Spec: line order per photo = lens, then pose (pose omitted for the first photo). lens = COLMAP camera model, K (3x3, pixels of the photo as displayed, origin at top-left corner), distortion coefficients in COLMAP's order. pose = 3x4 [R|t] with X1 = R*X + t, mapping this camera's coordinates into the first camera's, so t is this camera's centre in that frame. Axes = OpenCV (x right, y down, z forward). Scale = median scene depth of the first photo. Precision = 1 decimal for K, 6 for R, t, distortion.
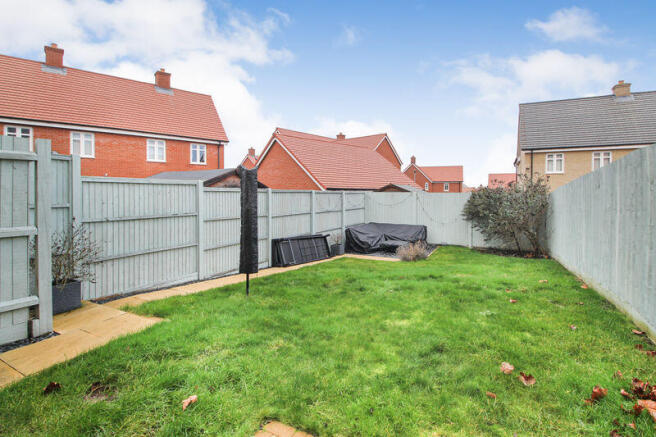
lens RADIAL K [[312.4, 0, 328.0], [0, 312.4, 192.9], [0, 0, 1]] dist [-0.001100, -0.000262]
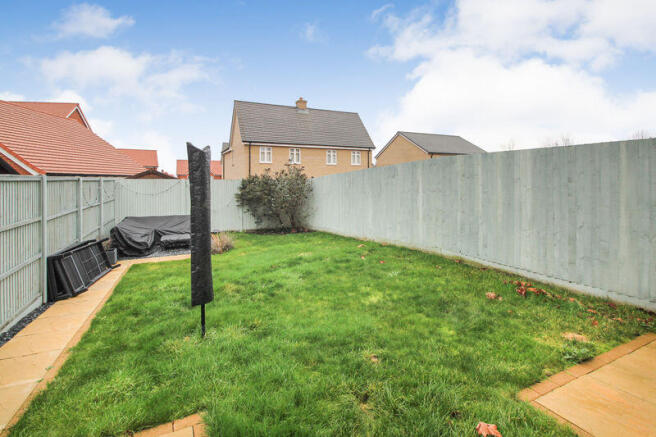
lens RADIAL K [[313.5, 0, 328.0], [0, 313.5, 179.6], [0, 0, 1]] dist [-0.012414, -0.000180]
pose [[0.614702, -0.004503, 0.788747, -0.207027], [0.002649, 0.999990, 0.003644, -0.003485], [-0.788755, -0.000150, 0.614707, 0.124035]]
